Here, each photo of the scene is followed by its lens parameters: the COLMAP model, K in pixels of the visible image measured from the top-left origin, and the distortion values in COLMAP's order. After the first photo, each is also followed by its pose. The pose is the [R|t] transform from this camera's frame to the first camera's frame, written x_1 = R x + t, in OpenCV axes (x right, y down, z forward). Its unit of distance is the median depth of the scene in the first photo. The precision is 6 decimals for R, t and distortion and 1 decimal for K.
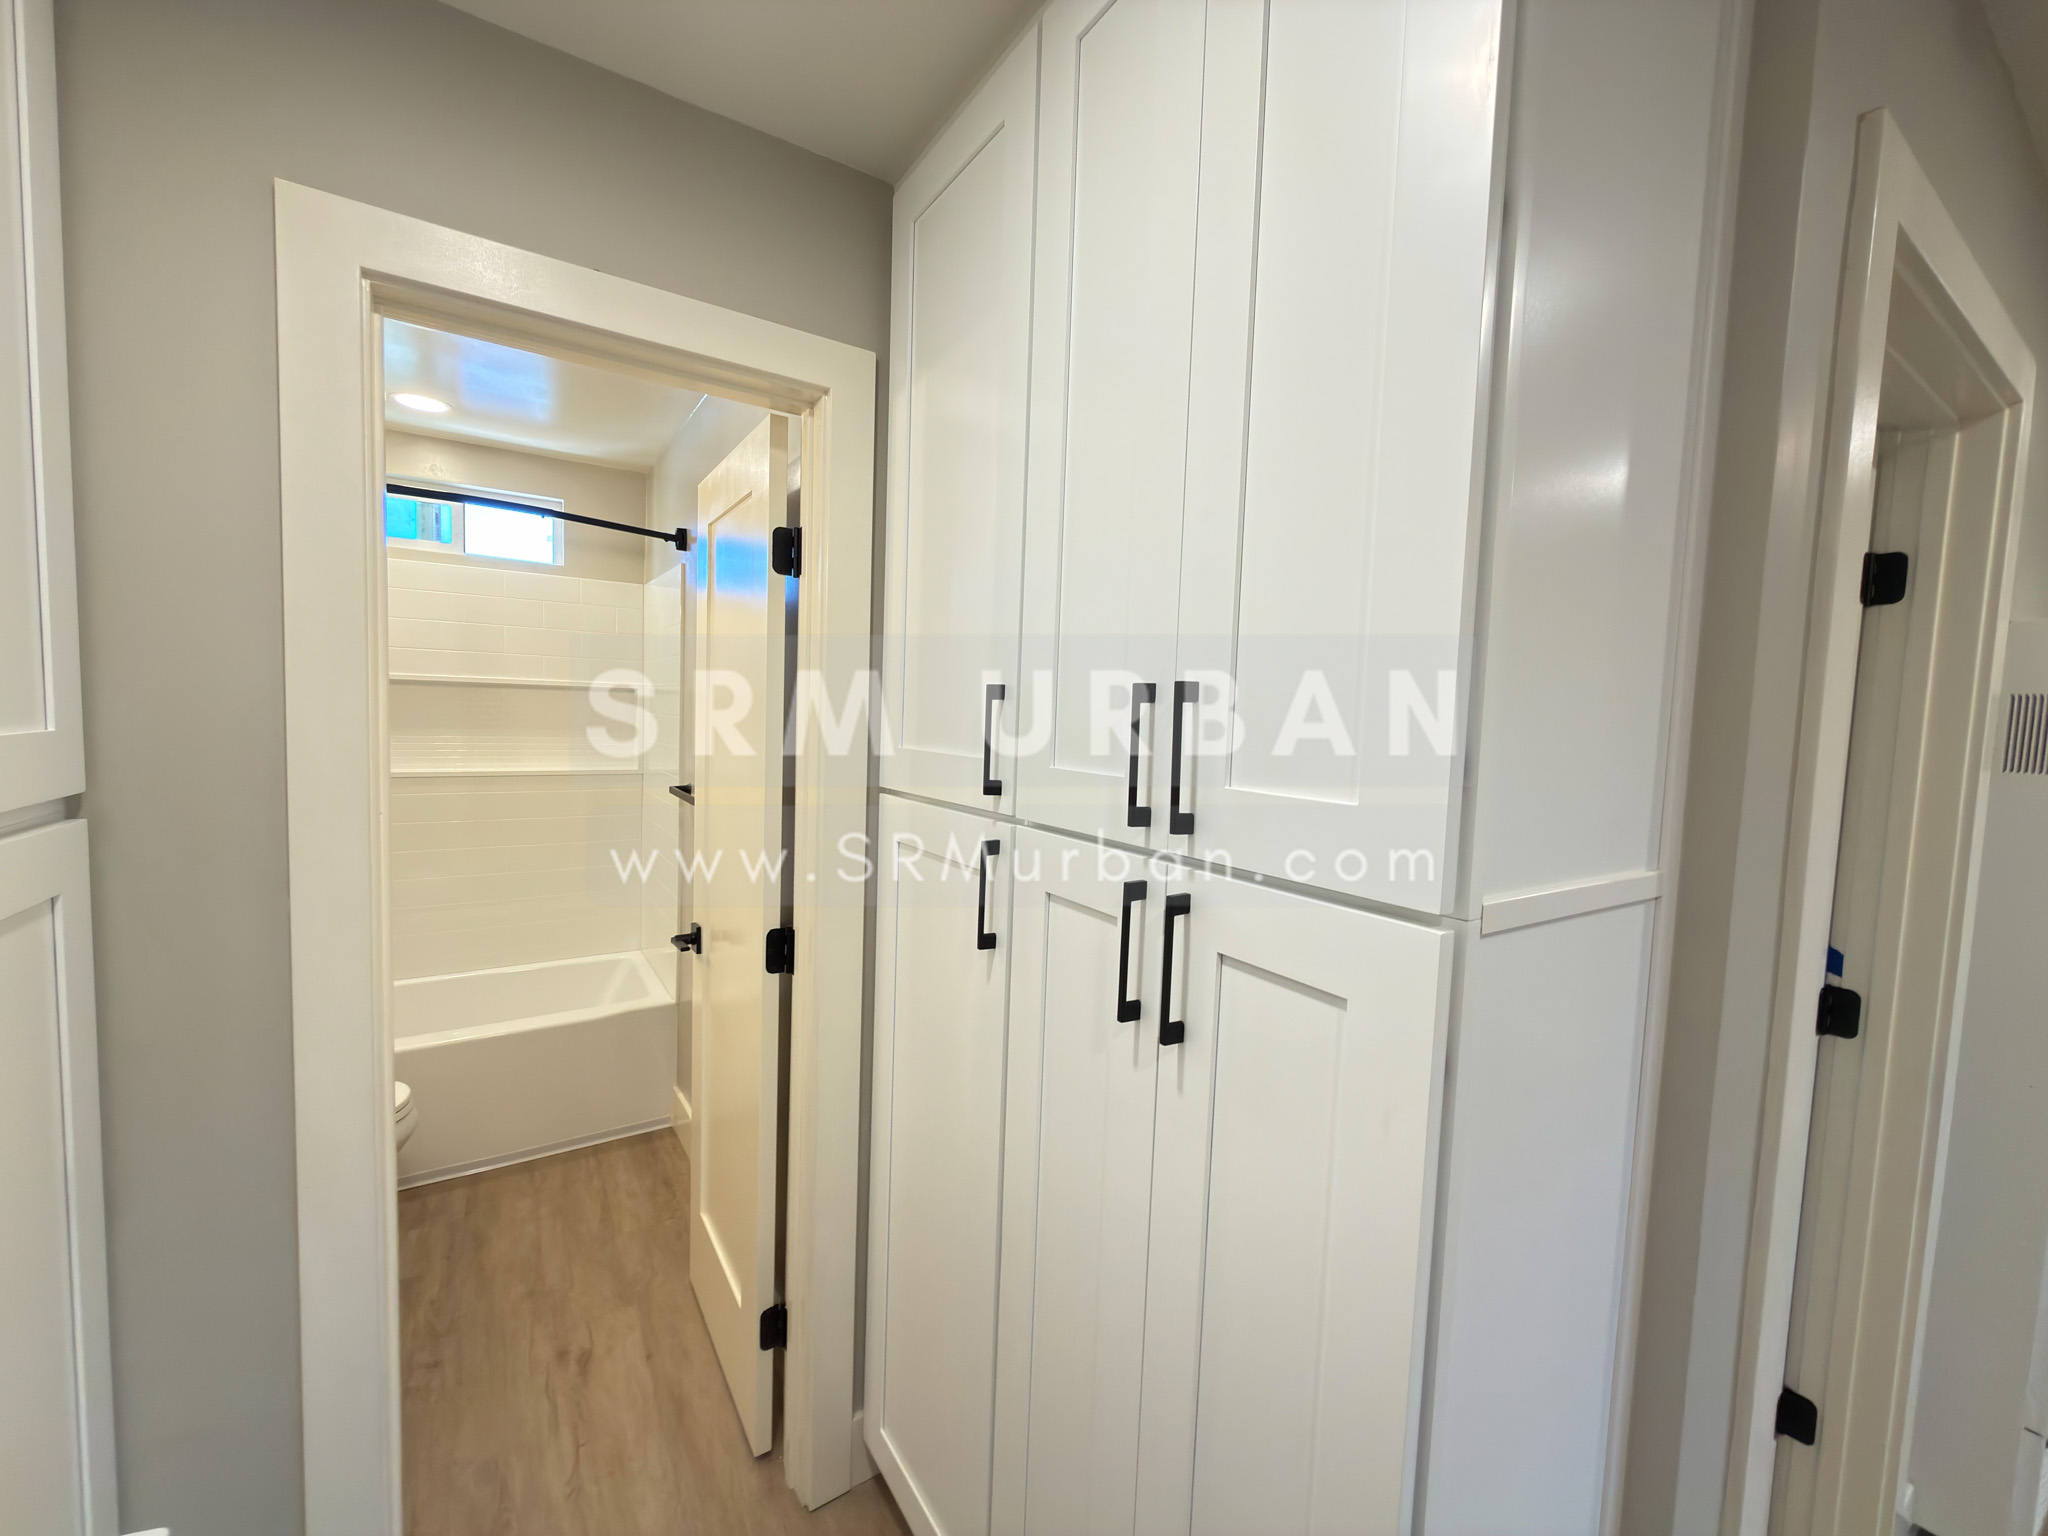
lens RADIAL K [[813.0, 0, 1035.2], [0, 813.0, 773.8], [0, 0, 1]] dist [-0.000561, -0.000162]
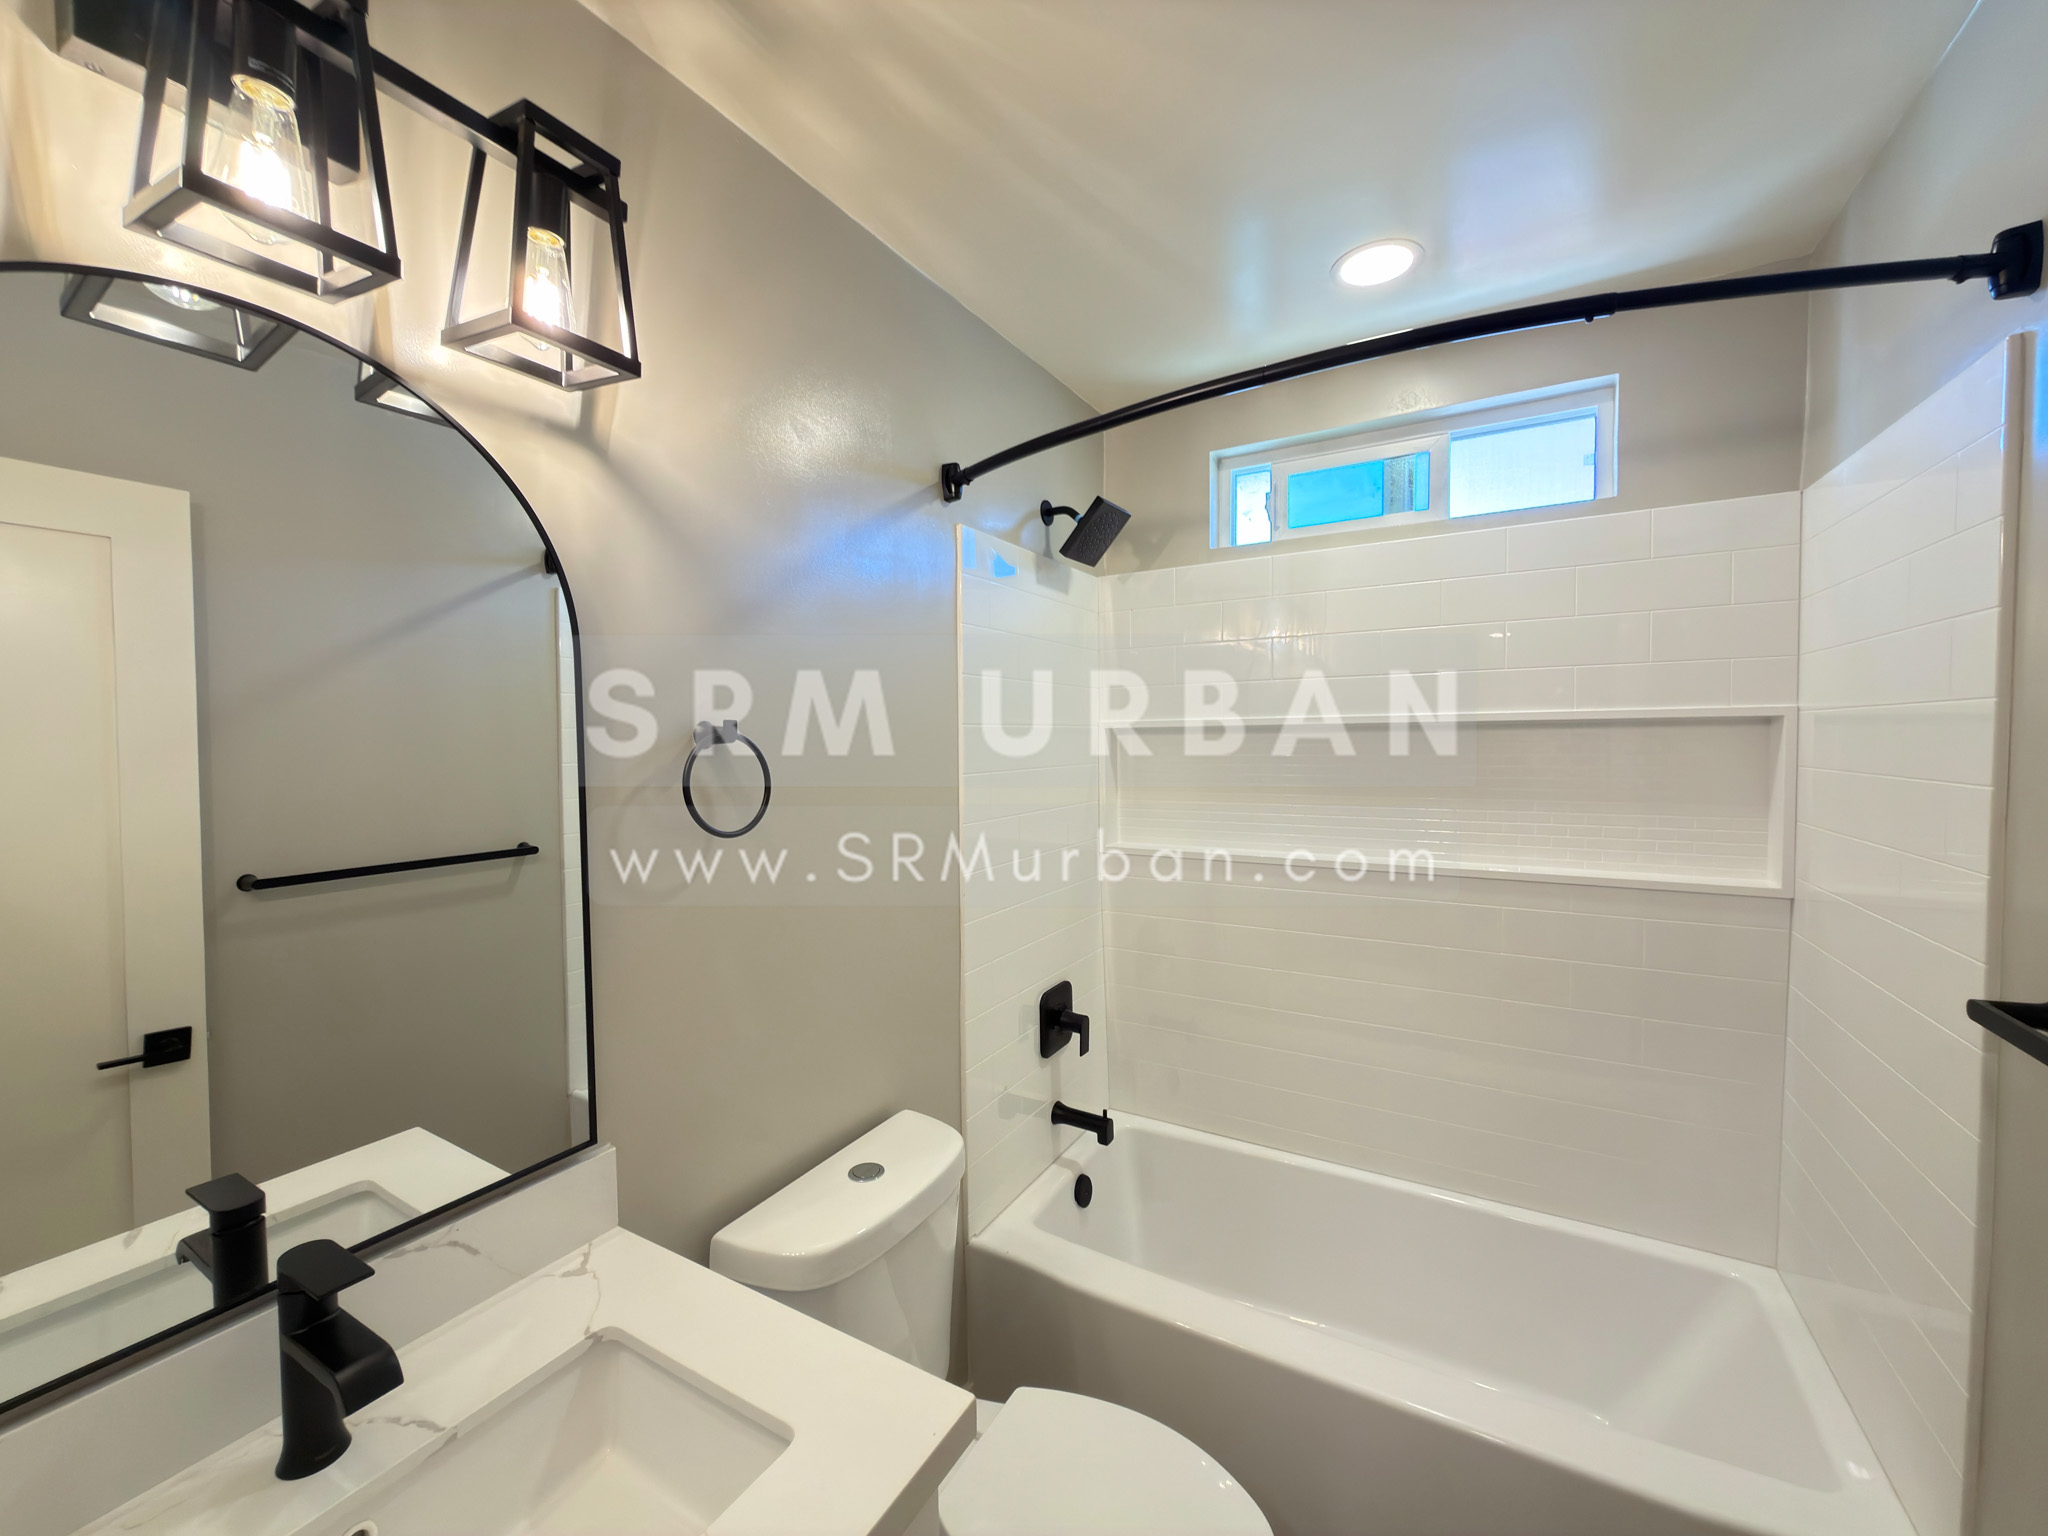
lens RADIAL K [[813.0, 0, 1020.5], [0, 813.0, 770.3], [0, 0, 1]] dist [-0.000561, -0.000162]
pose [[0.427858, -0.003809, -0.903838, -0.401967], [-0.034086, 0.999212, -0.020346, -0.076504], [0.903203, 0.039513, 0.427391, 0.643390]]
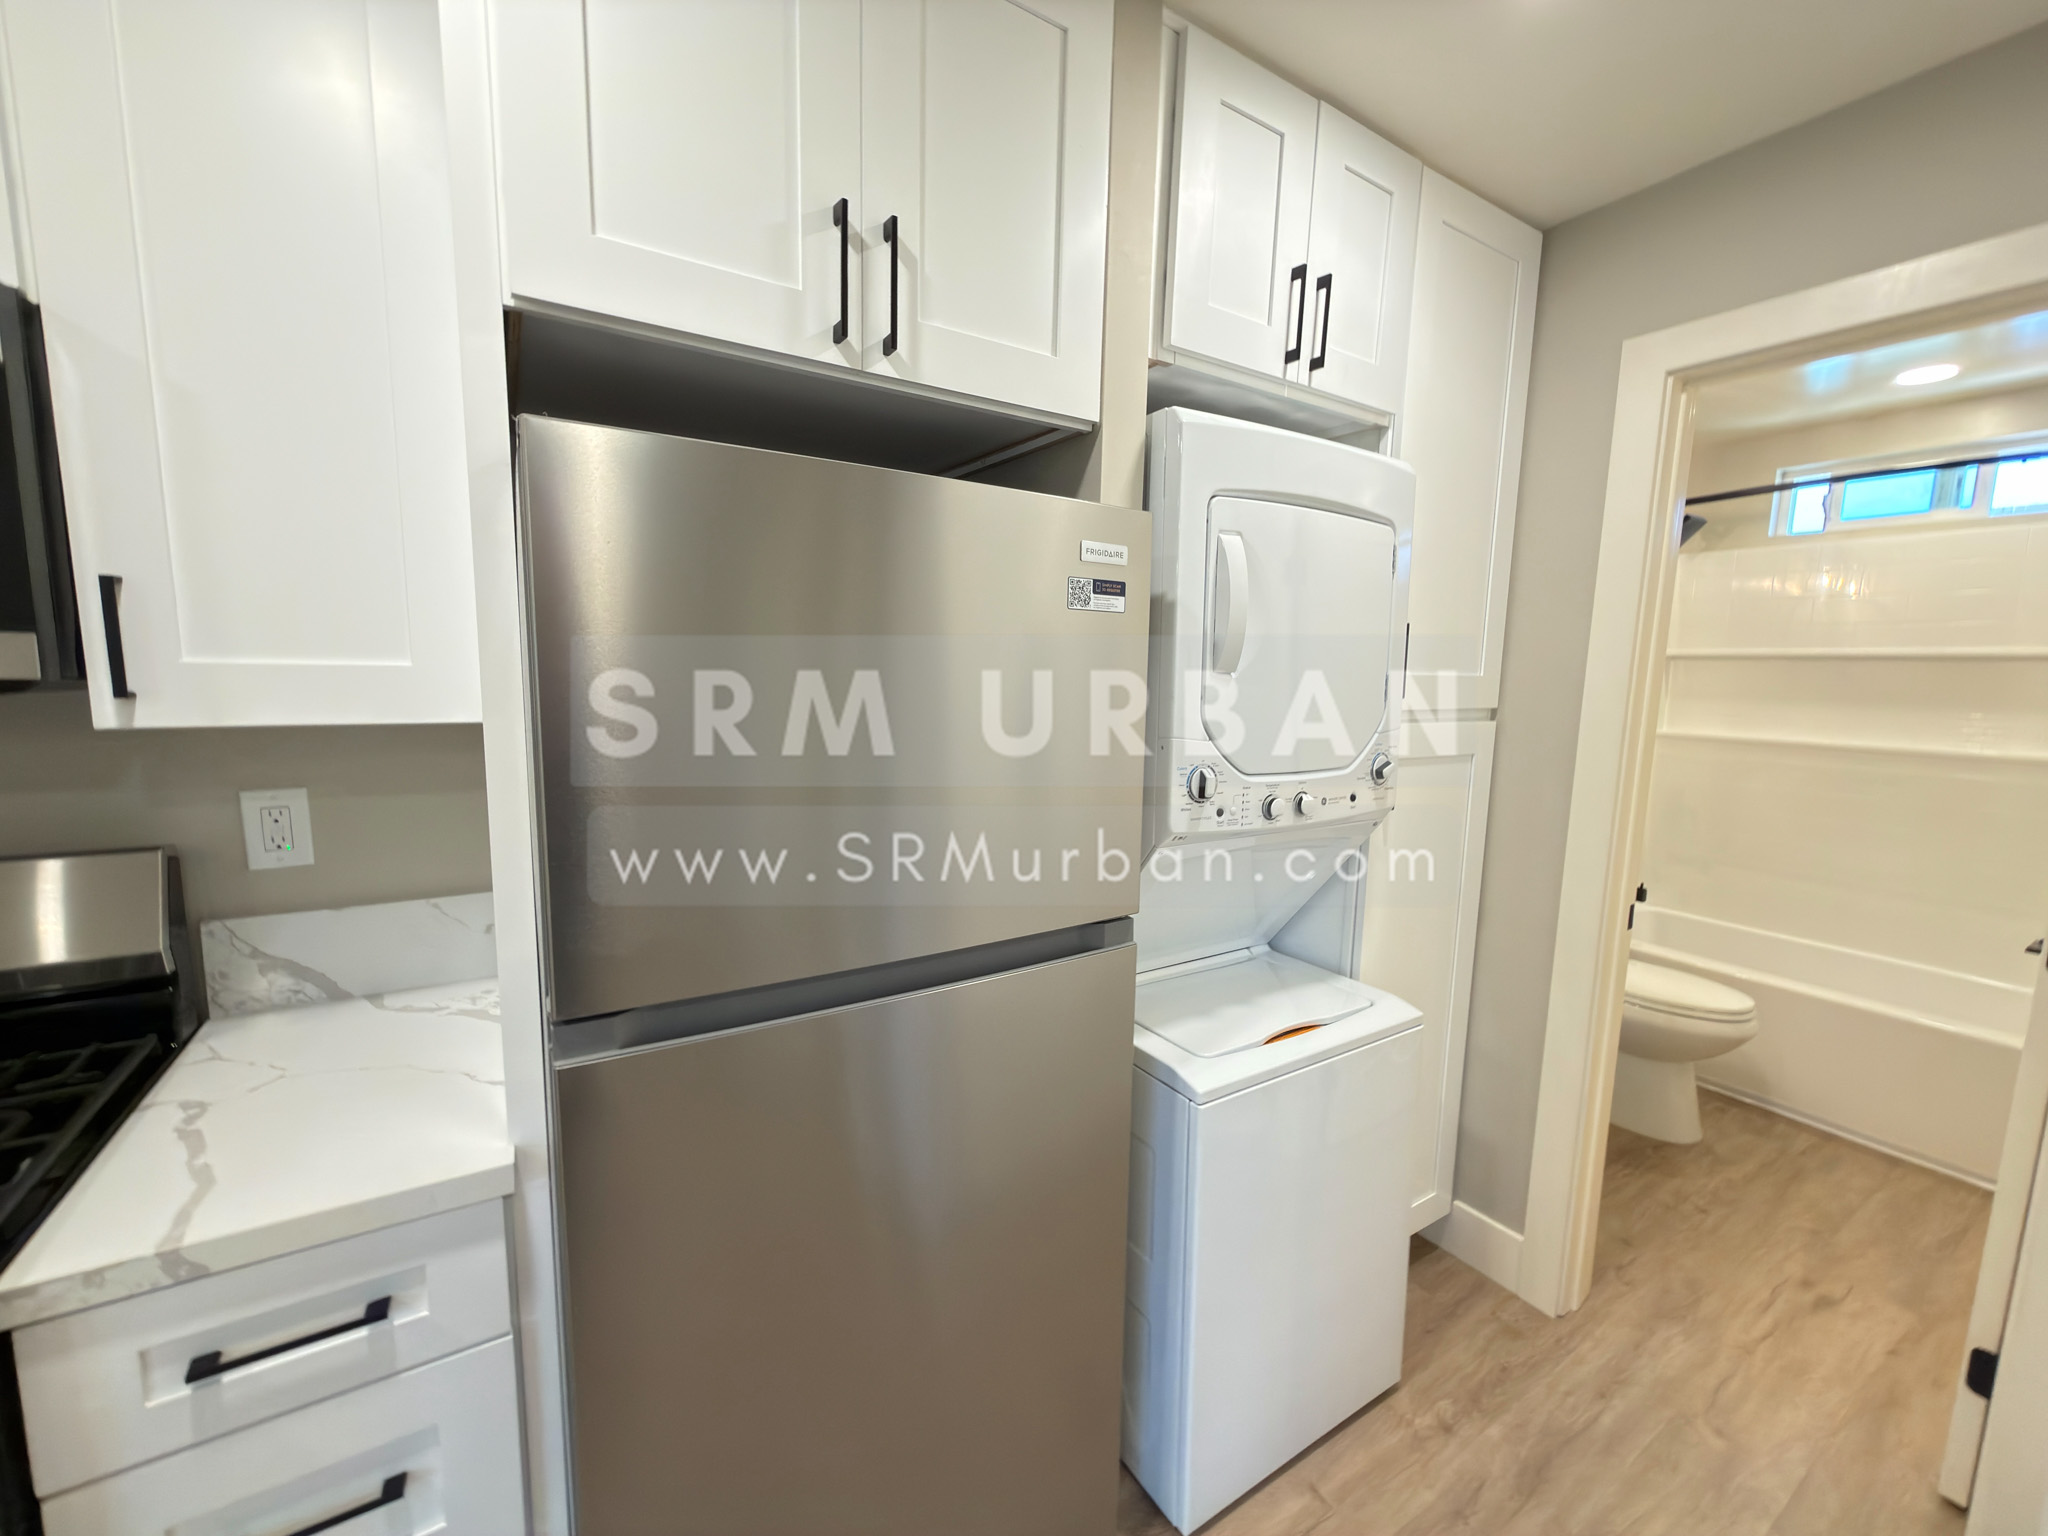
lens RADIAL K [[813.0, 0, 1020.3], [0, 813.0, 764.4], [0, 0, 1]] dist [-0.000561, -0.000162]
pose [[-0.028749, 0.083943, -0.996056, 0.389125], [-0.097233, 0.991507, 0.086366, 0.050478], [0.994846, 0.099332, -0.020343, -0.052641]]
